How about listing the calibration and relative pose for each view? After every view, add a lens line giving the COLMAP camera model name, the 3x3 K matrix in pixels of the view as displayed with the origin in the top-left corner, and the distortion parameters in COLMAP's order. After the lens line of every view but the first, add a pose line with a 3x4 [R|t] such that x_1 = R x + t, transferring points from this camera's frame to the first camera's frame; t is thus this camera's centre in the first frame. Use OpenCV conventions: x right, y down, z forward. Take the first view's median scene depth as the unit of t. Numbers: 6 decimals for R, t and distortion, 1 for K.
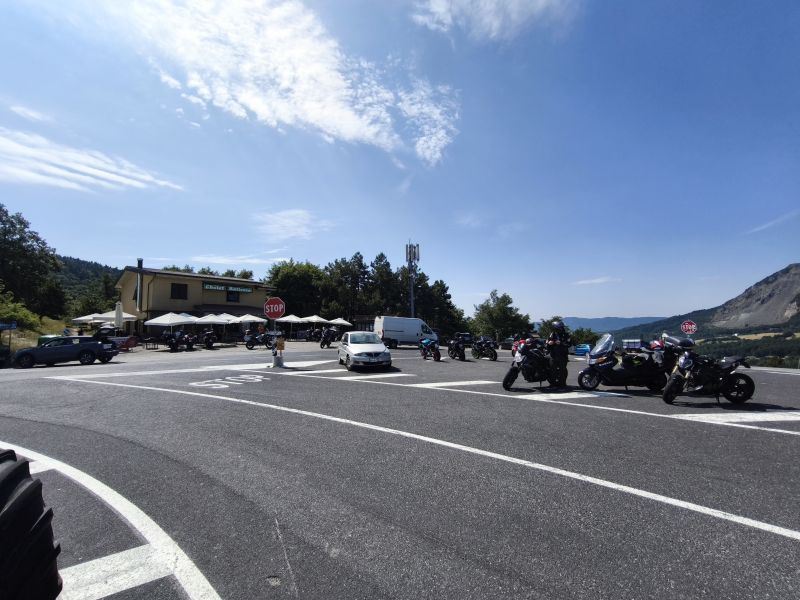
lens RADIAL K [[350.0, 0, 400.0], [0, 350.0, 300.0], [0, 0, 1]] dist [-0.000199, -0.000039]
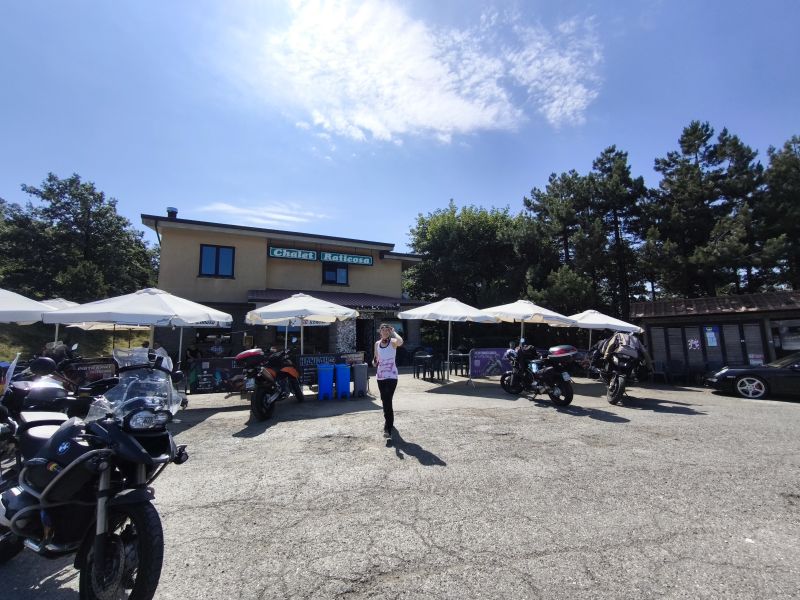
lens RADIAL K [[350.0, 0, 400.0], [0, 350.0, 300.0], [0, 0, 1]] dist [-0.000199, -0.000039]
pose [[0.885894, -0.052796, -0.460874, -0.042627], [0.038372, 0.998438, -0.040620, 0.011553], [0.462298, 0.018300, 0.886536, 0.147032]]
